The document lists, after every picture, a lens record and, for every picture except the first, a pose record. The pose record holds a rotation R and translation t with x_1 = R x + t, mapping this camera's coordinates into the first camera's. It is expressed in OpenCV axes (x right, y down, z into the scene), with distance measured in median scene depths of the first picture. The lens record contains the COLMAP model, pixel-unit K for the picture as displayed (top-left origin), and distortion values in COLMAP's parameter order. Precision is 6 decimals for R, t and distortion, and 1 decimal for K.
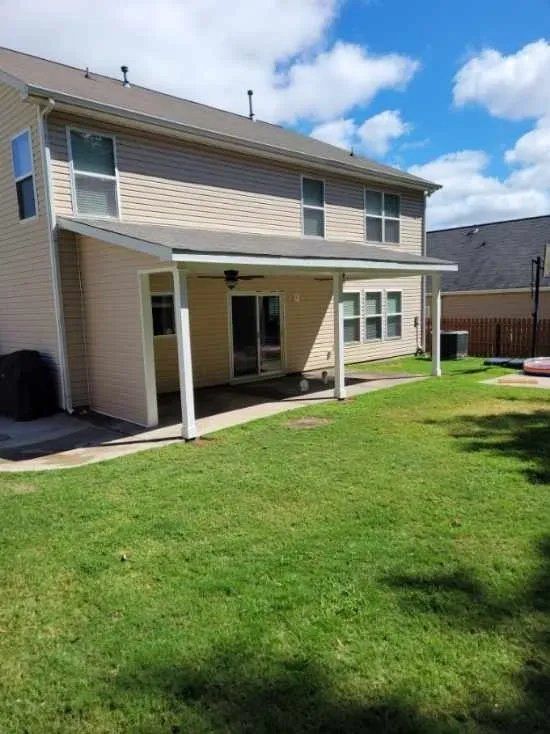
lens RADIAL K [[545.3, 0, 275.0], [0, 545.3, 367.0], [0, 0, 1]] dist [0.071232, -0.057826]
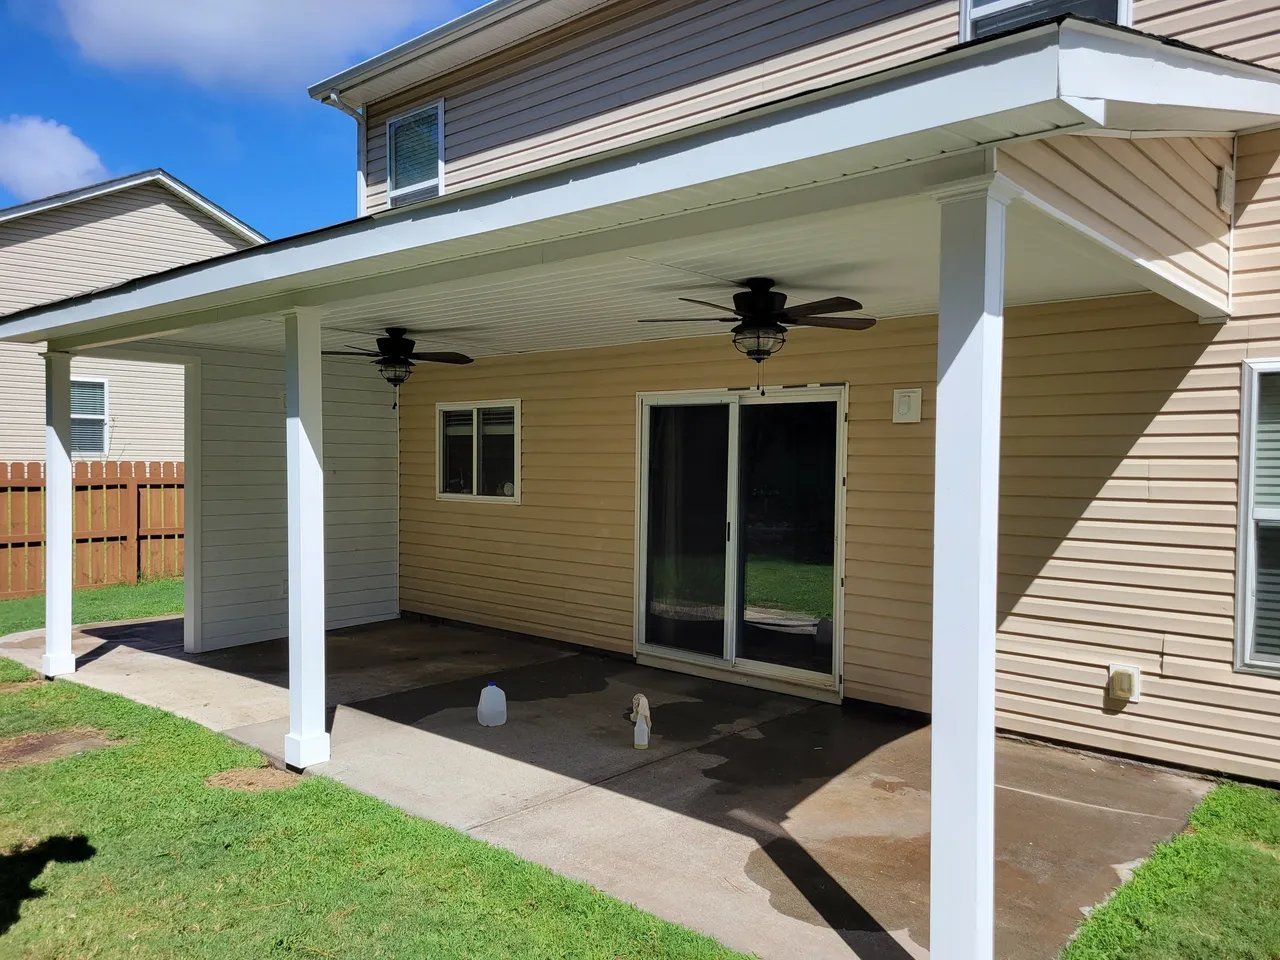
lens RADIAL K [[951.0, 0, 636.2], [0, 951.0, 477.4], [0, 0, 1]] dist [0.071232, -0.057826]
pose [[0.081166, 0.048482, -0.995521, 0.615241], [-0.131283, 0.990634, 0.037540, -0.126597], [0.988017, 0.127648, 0.086771, 1.124020]]
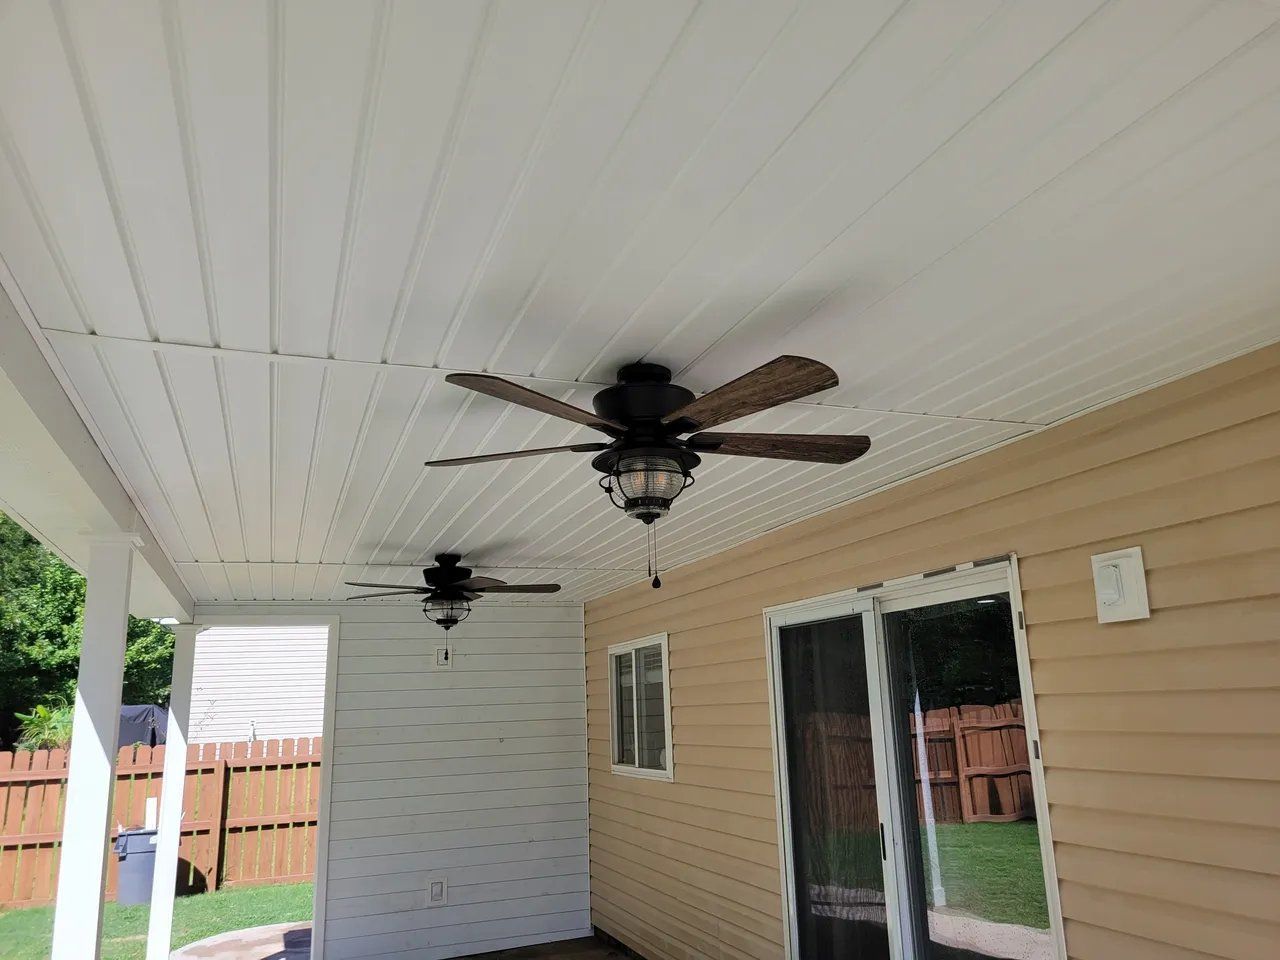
lens RADIAL K [[931.1, 0, 664.6], [0, 931.1, 480.9], [0, 0, 1]] dist [0.064977, -0.107603]
pose [[-0.371749, -0.180487, -0.910619, 0.353948], [-0.066064, 0.983575, -0.167977, -0.144721], [0.925979, -0.002286, -0.377567, 1.311515]]
